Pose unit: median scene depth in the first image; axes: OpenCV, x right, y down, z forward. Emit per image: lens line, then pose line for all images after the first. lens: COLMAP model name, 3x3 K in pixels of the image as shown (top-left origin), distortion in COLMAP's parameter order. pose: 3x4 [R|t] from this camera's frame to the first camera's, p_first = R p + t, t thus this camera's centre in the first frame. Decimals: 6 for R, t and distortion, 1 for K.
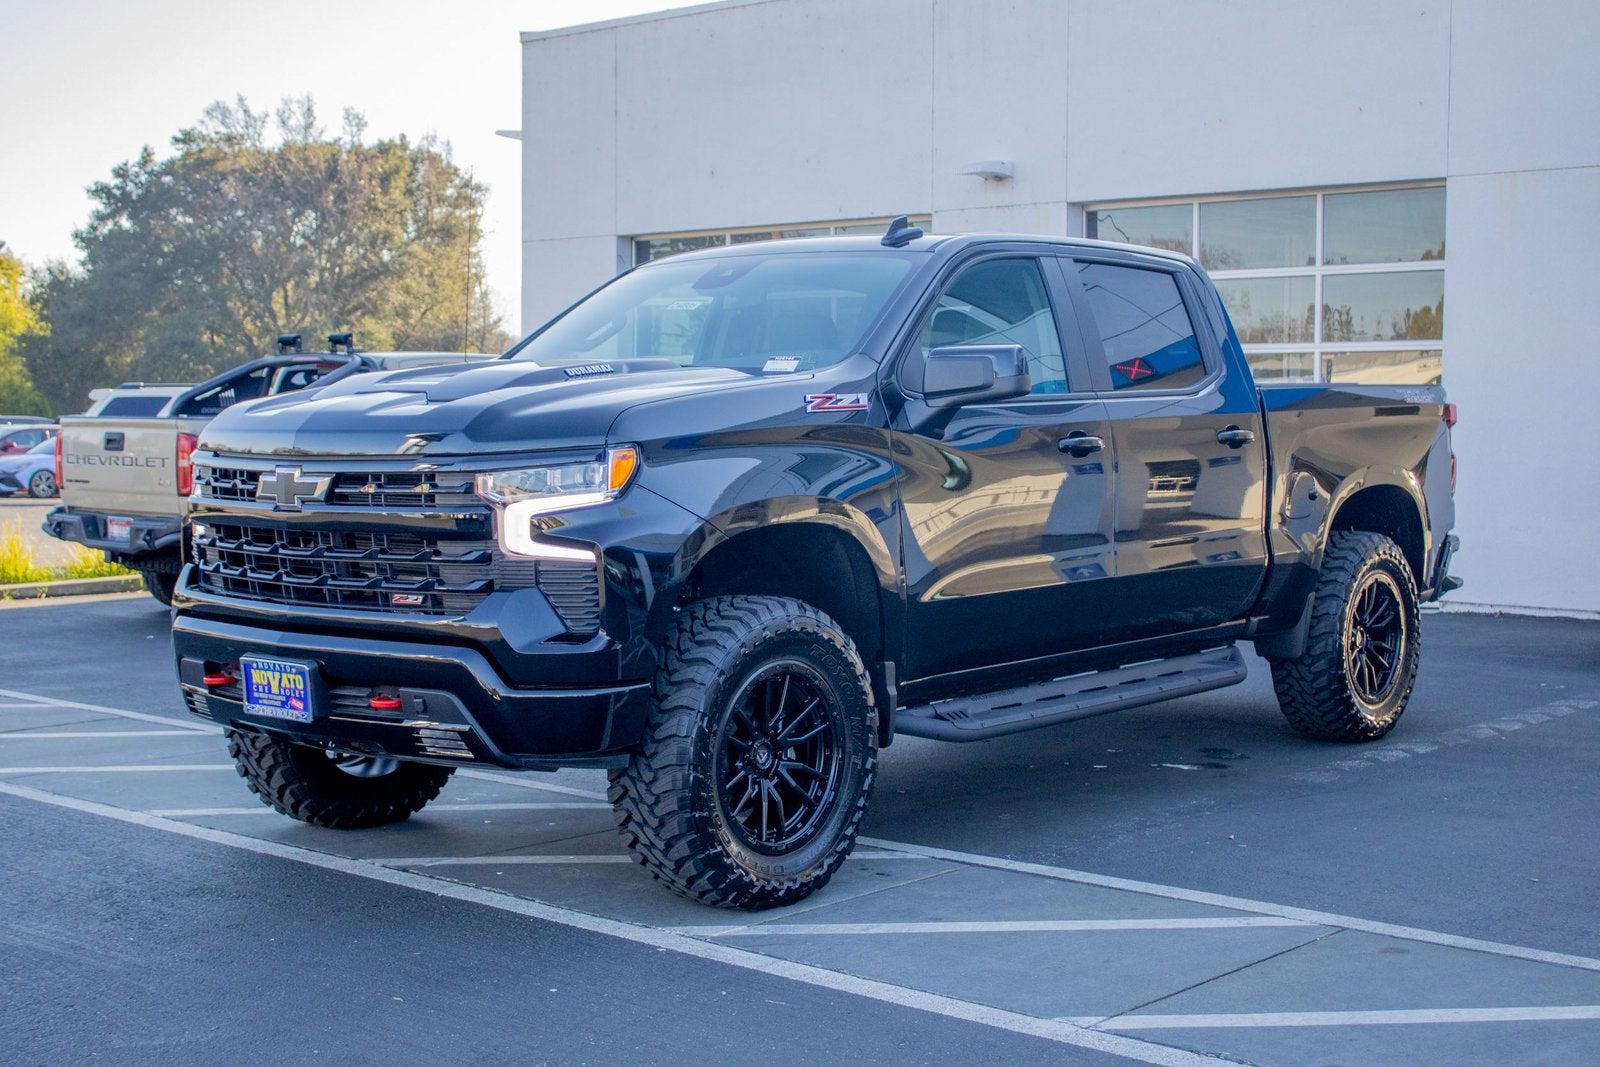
lens RADIAL K [[2287.7, 0, 800.0], [0, 2287.7, 533.5], [0, 0, 1]] dist [-0.042557, 0.038175]
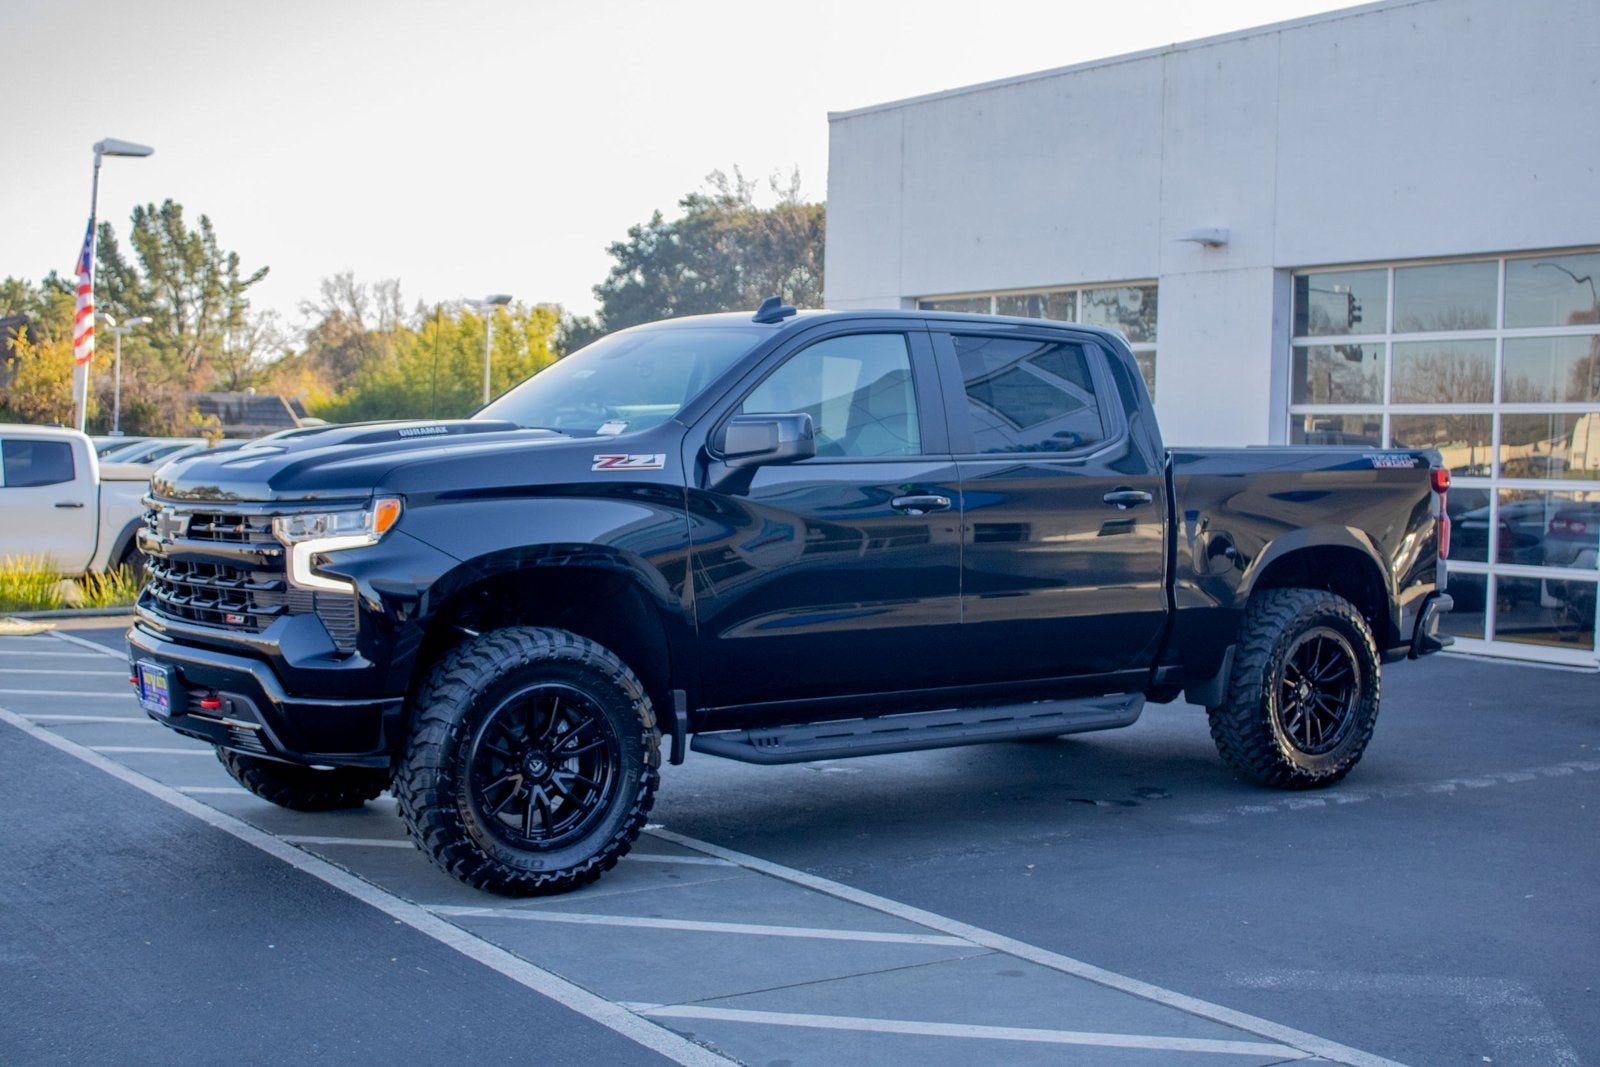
lens RADIAL K [[2167.3, 0, 800.0], [0, 2167.3, 533.5], [0, 0, 1]] dist [-0.069875, 0.053213]
pose [[0.967484, 0.026670, -0.251522, 0.363203], [-0.030408, 0.999477, -0.010985, -0.011759], [0.251098, 0.018276, 0.967789, -0.030576]]
